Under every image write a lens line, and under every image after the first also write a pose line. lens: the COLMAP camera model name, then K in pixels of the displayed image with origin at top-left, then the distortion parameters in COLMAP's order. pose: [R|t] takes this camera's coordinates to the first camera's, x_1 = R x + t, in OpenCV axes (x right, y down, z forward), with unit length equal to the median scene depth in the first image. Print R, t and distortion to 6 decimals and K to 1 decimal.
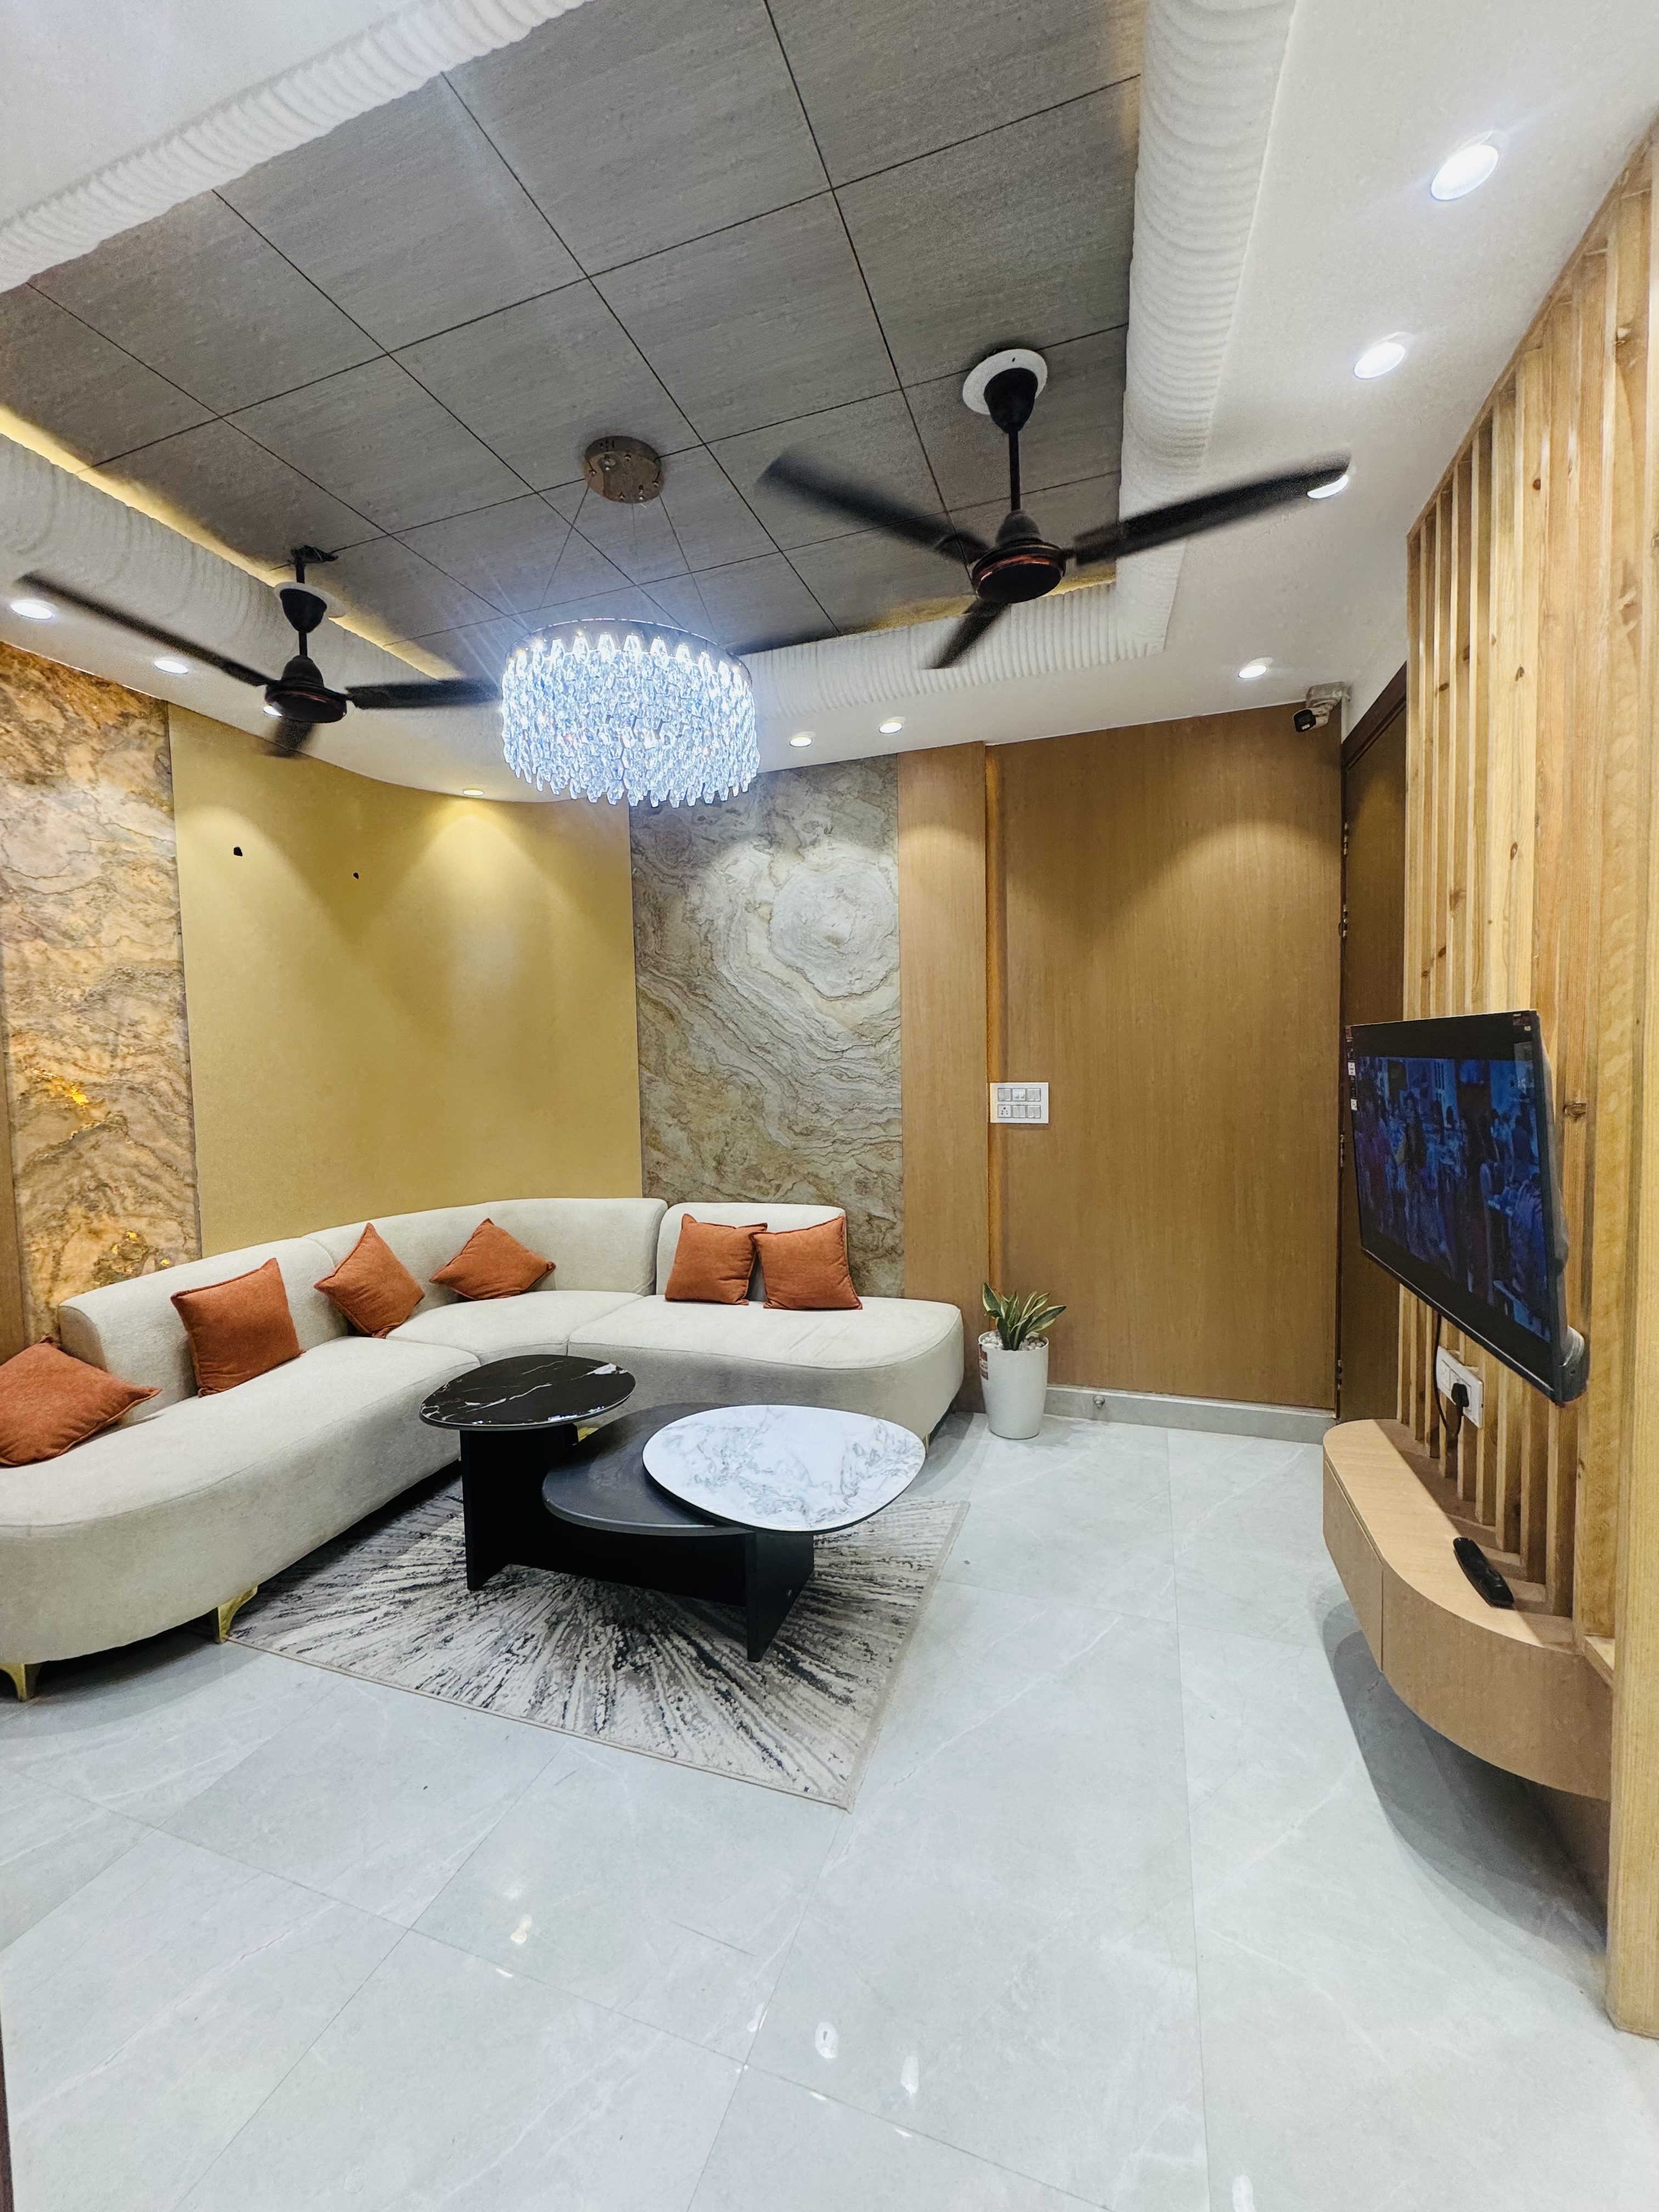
lens RADIAL K [[888.2, 0, 829.6], [0, 888.2, 1105.6], [0, 0, 1]] dist [-0.004103, 0.001144]
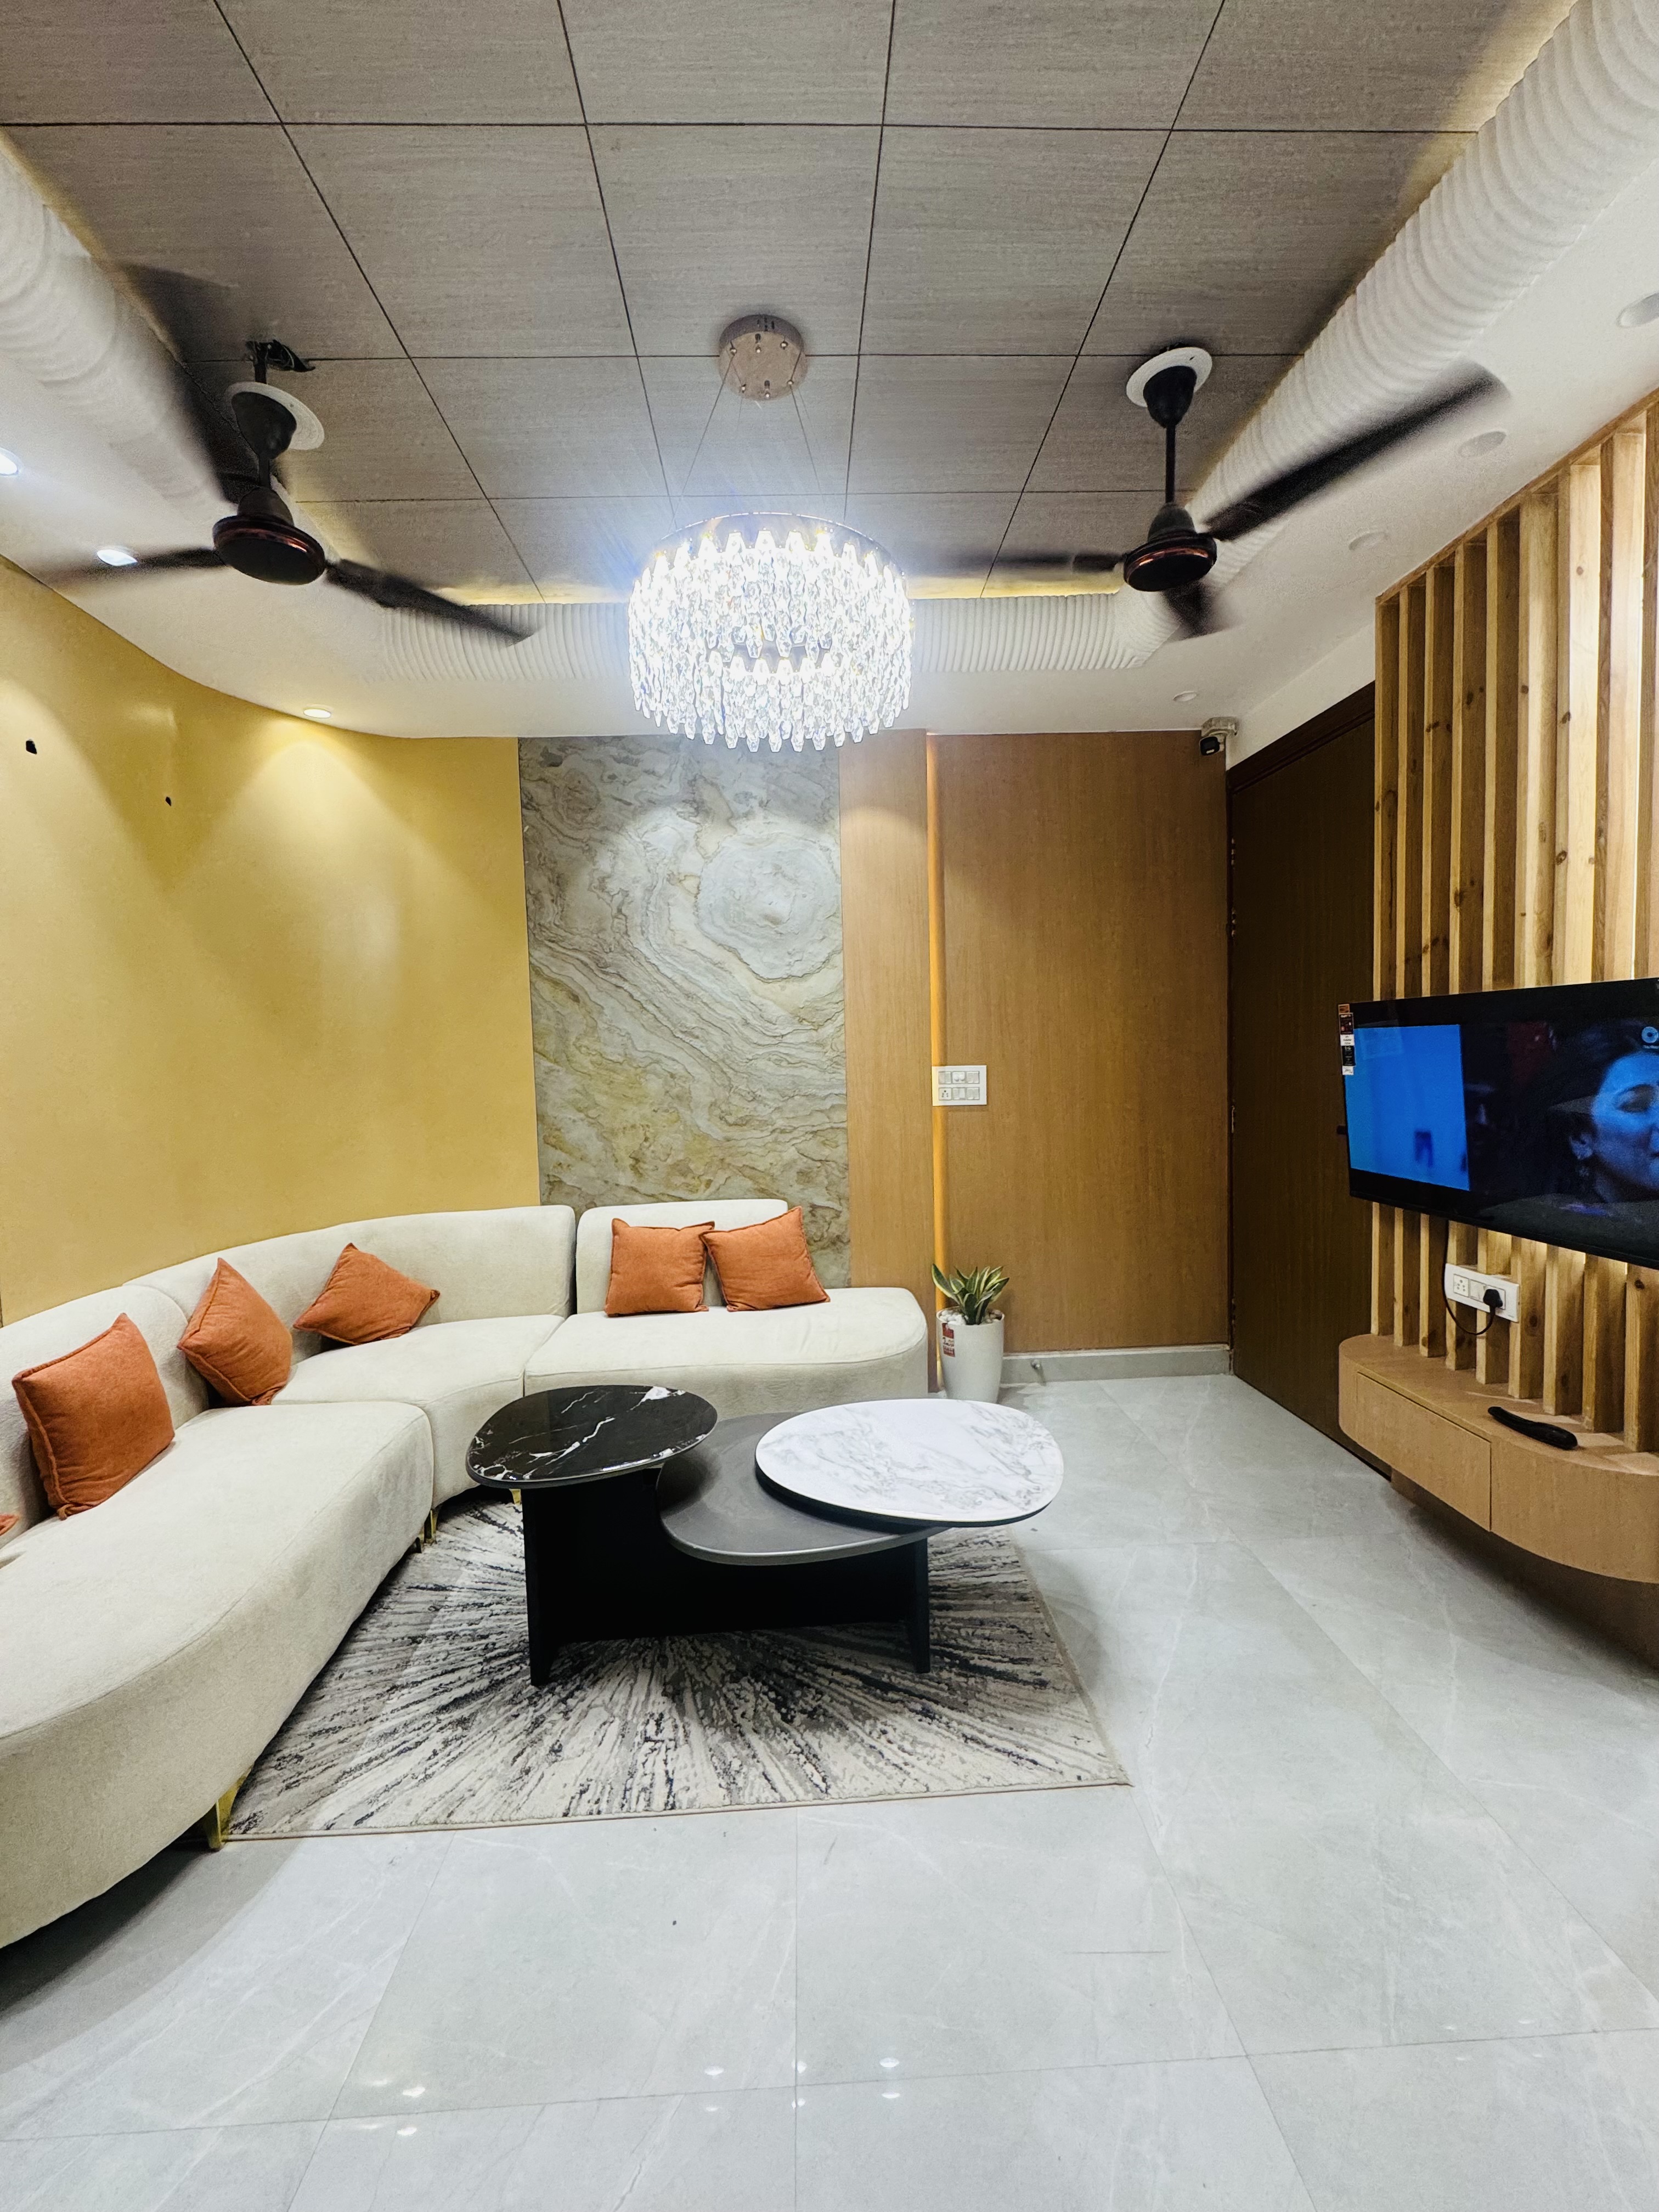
lens RADIAL K [[888.2, 0, 830.0], [0, 888.2, 1105.6], [0, 0, 1]] dist [-0.004103, 0.001144]
pose [[0.928807, -0.026148, 0.369639, -0.455169], [0.028670, 0.999588, -0.001330, 0.025578], [-0.369452, 0.011833, 0.929175, 0.145495]]
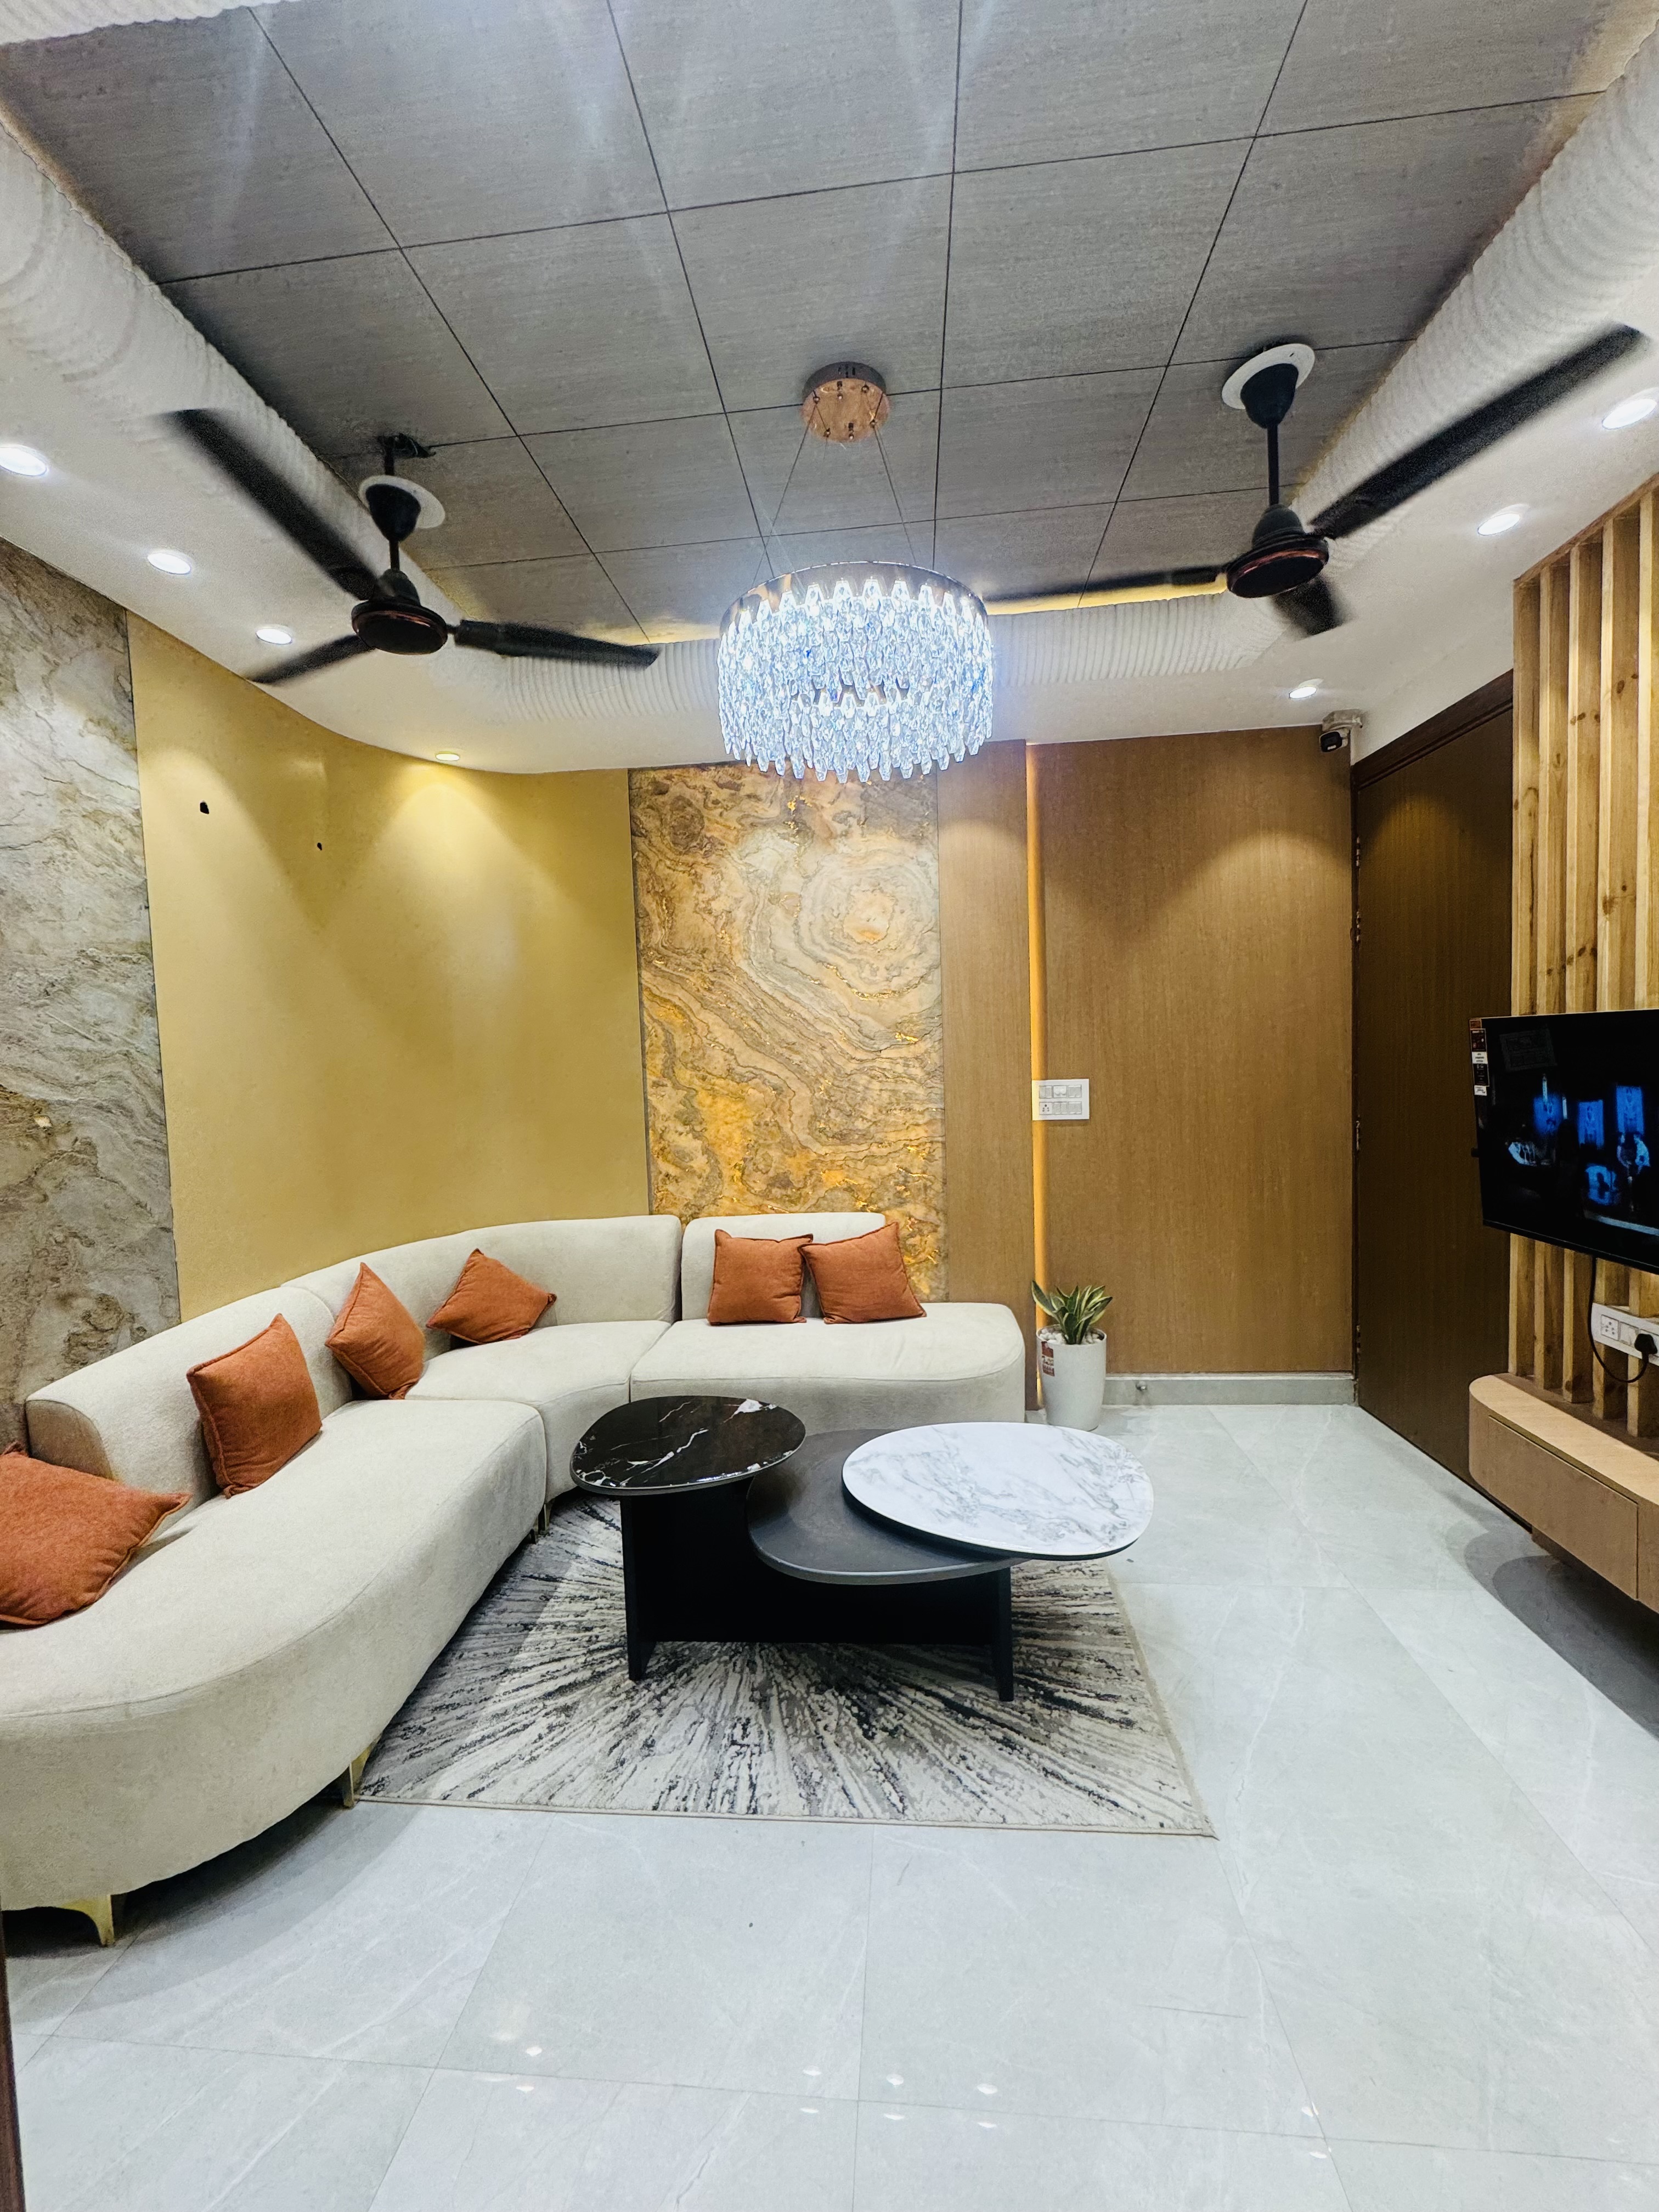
lens RADIAL K [[888.2, 0, 829.6], [0, 888.2, 1105.2], [0, 0, 1]] dist [-0.004103, 0.001144]
pose [[0.969235, -0.026004, 0.244761, -0.429846], [0.027514, 0.999618, -0.002750, -0.001900], [-0.244596, 0.009400, 0.969580, 0.121438]]
